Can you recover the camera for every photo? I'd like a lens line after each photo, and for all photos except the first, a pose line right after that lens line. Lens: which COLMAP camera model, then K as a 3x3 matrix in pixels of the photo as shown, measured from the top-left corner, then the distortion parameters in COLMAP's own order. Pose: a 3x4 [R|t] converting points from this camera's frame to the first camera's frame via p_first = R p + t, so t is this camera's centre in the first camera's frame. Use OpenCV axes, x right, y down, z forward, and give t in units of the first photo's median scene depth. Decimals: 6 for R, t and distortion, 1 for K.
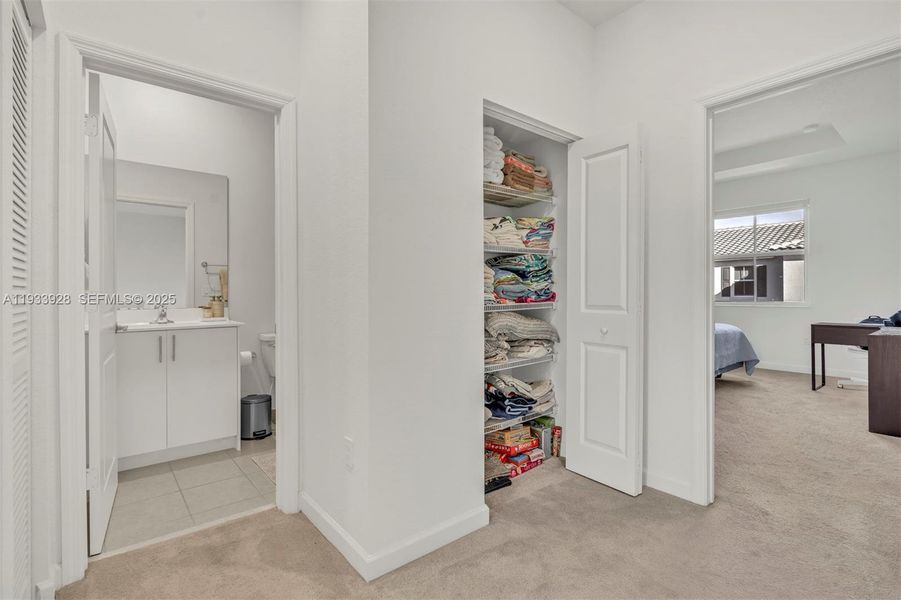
lens RADIAL K [[405.9, 0, 452.6], [0, 405.9, 292.1], [0, 0, 1]] dist [-0.002229, -0.000159]
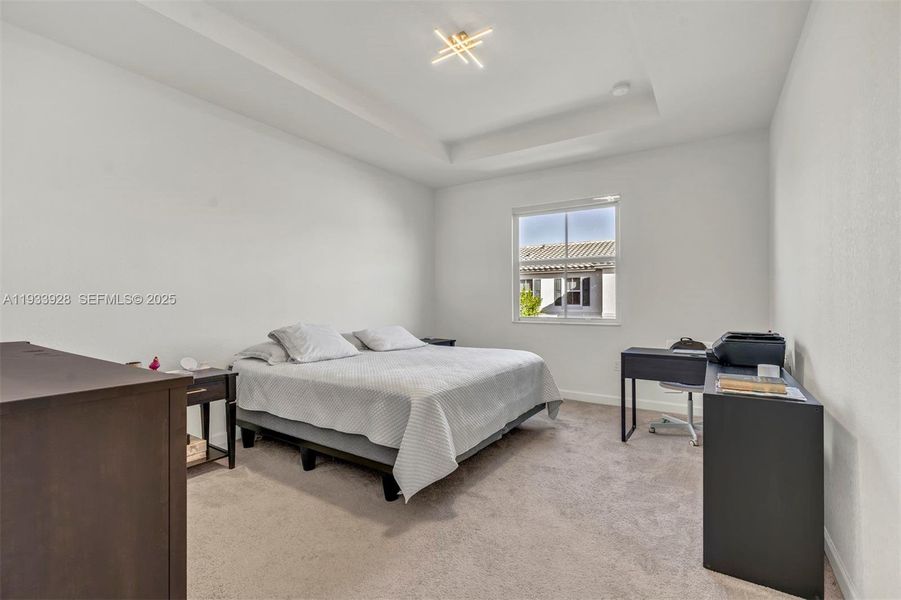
lens RADIAL K [[407.6, 0, 442.5], [0, 407.6, 297.8], [0, 0, 1]] dist [-0.001564, 0.000081]
pose [[0.953472, 0.007342, 0.301393, 0.295566], [-0.005963, 0.999967, -0.005495, -0.012005], [-0.301423, 0.003442, 0.953484, 0.328515]]
